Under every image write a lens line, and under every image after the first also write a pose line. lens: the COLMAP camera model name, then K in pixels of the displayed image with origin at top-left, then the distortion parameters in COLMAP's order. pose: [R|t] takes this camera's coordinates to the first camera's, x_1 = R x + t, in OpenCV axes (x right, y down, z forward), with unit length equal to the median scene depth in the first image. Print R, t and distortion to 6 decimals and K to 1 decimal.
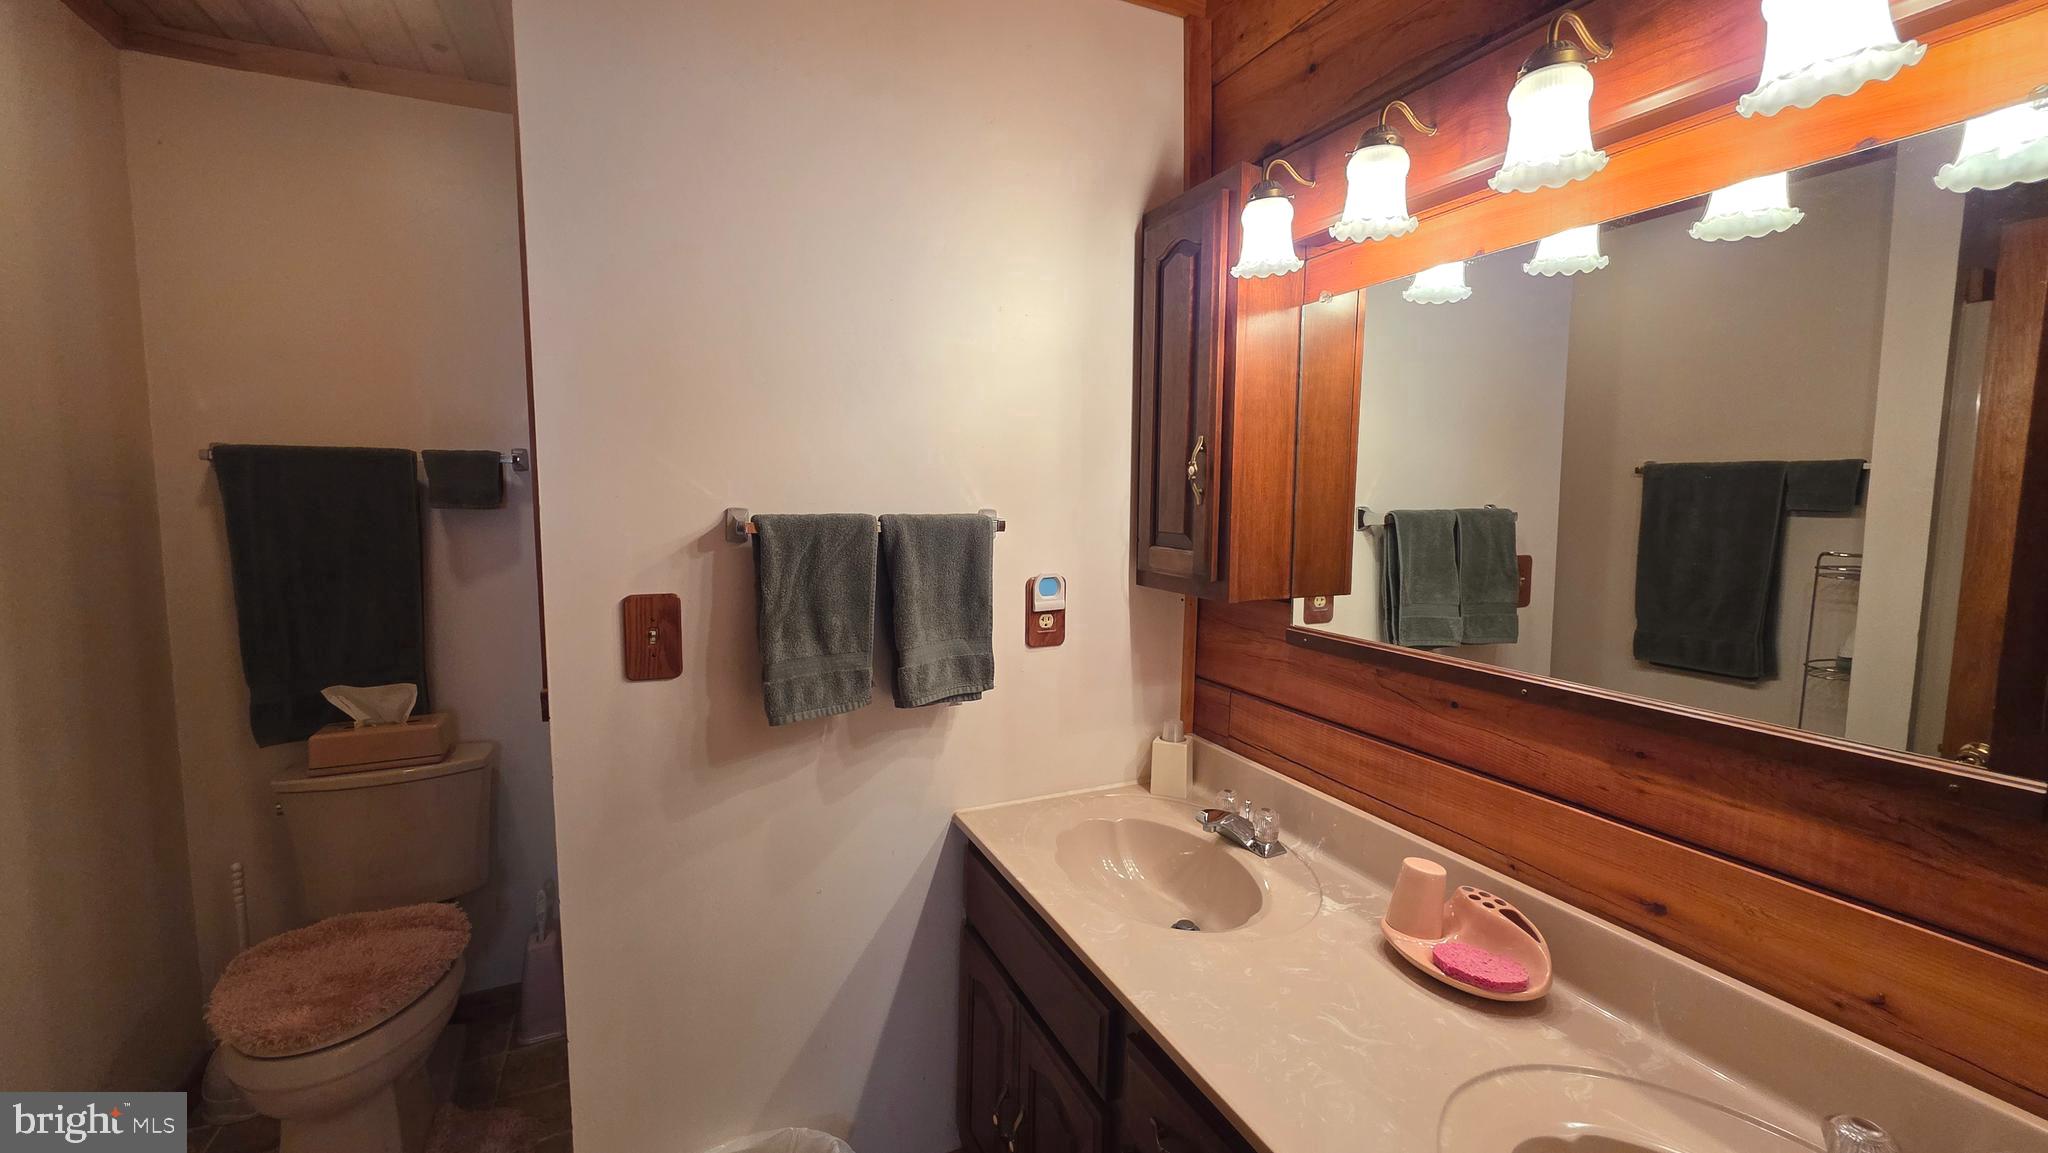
lens RADIAL K [[813.9, 0, 1024.1], [0, 813.9, 571.6], [0, 0, 1]] dist [-0.002273, 0.000069]
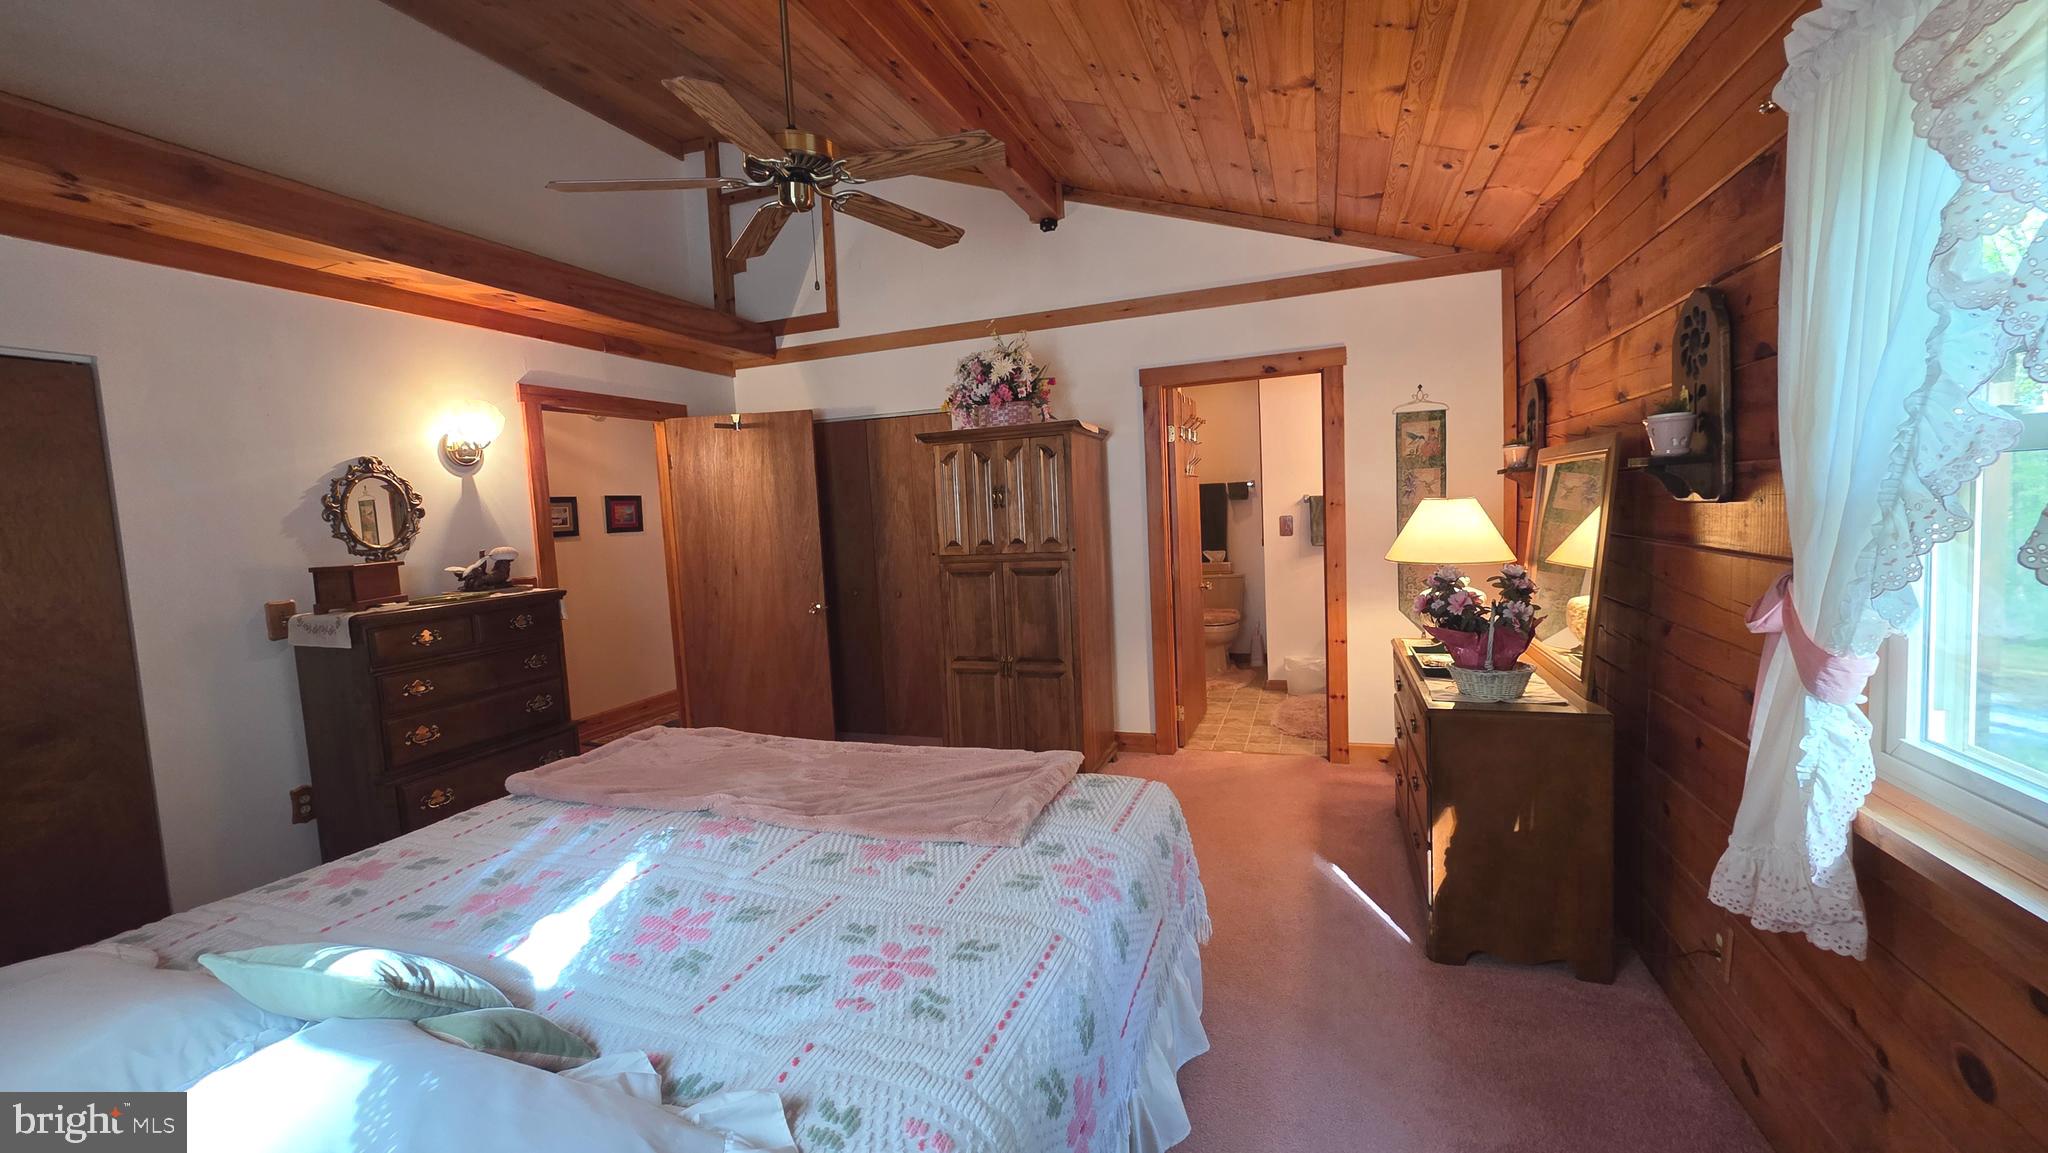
lens RADIAL K [[813.9, 0, 1013.0], [0, 813.9, 573.1], [0, 0, 1]] dist [-0.002273, 0.000069]
pose [[0.704255, 0.015567, -0.709776, 1.183602], [-0.010871, 0.999879, 0.011144, 0.223475], [0.709864, -0.000132, 0.704339, -2.284508]]
